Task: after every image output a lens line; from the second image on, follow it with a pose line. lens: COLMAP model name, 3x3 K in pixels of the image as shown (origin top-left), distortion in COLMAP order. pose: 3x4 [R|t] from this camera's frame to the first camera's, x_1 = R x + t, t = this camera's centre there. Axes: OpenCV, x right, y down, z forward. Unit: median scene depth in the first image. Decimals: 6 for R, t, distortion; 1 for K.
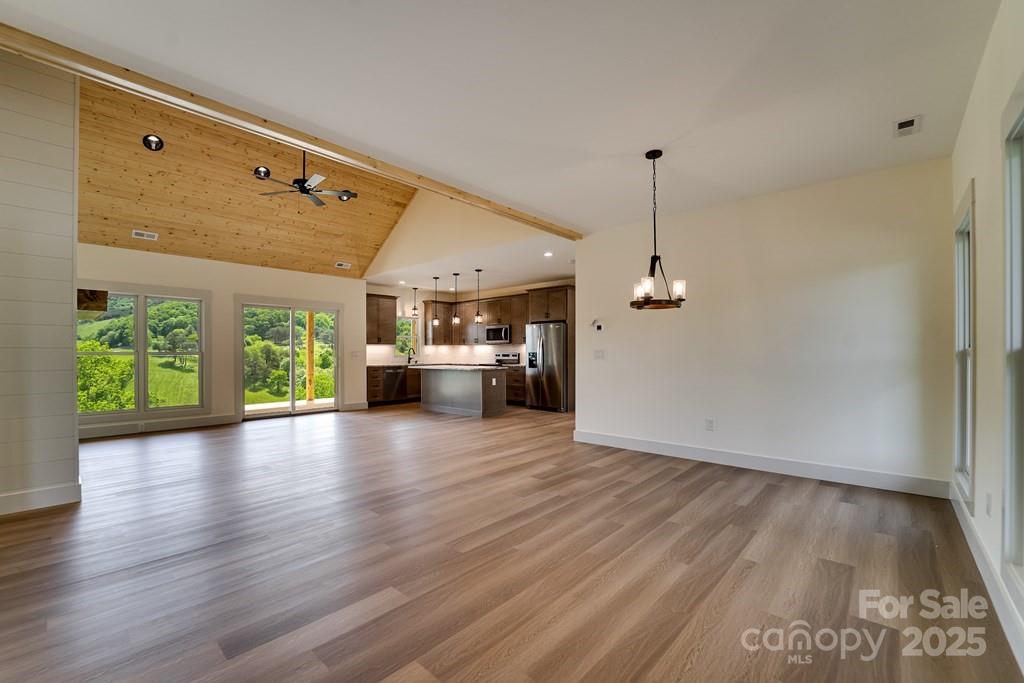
lens RADIAL K [[421.7, 0, 515.1], [0, 421.7, 344.7], [0, 0, 1]] dist [-0.016212, -0.000258]
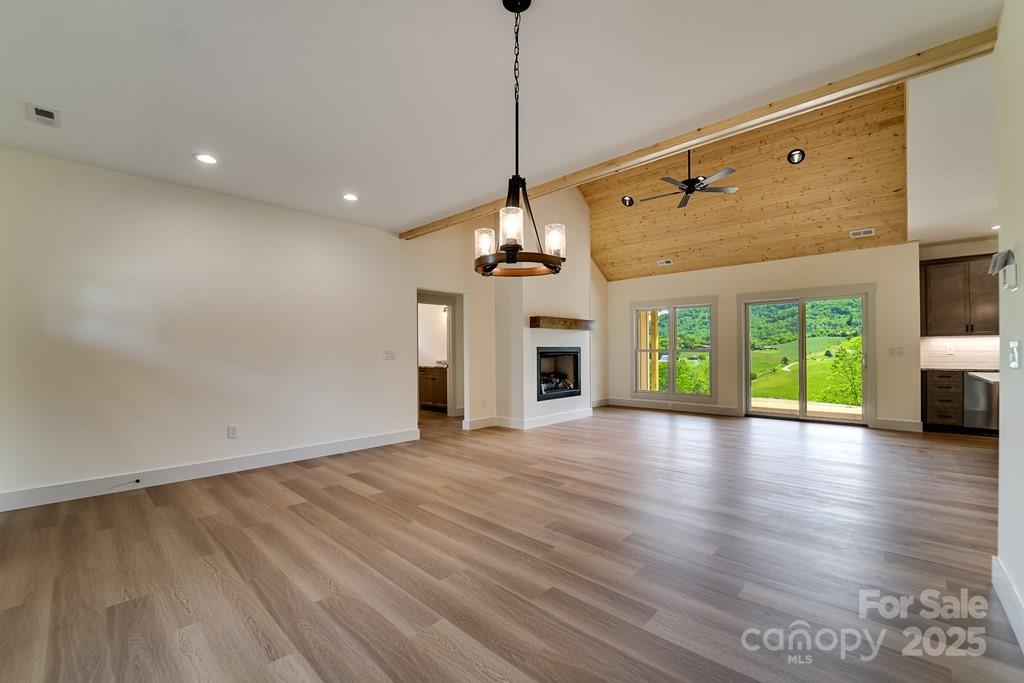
lens RADIAL K [[421.7, 0, 515.1], [0, 421.7, 344.7], [0, 0, 1]] dist [-0.016212, -0.000258]
pose [[-0.014977, -0.011286, -0.999824, 0.450189], [0.022903, 0.999670, -0.011627, 0.006320], [0.999626, -0.023073, -0.014713, 0.508158]]
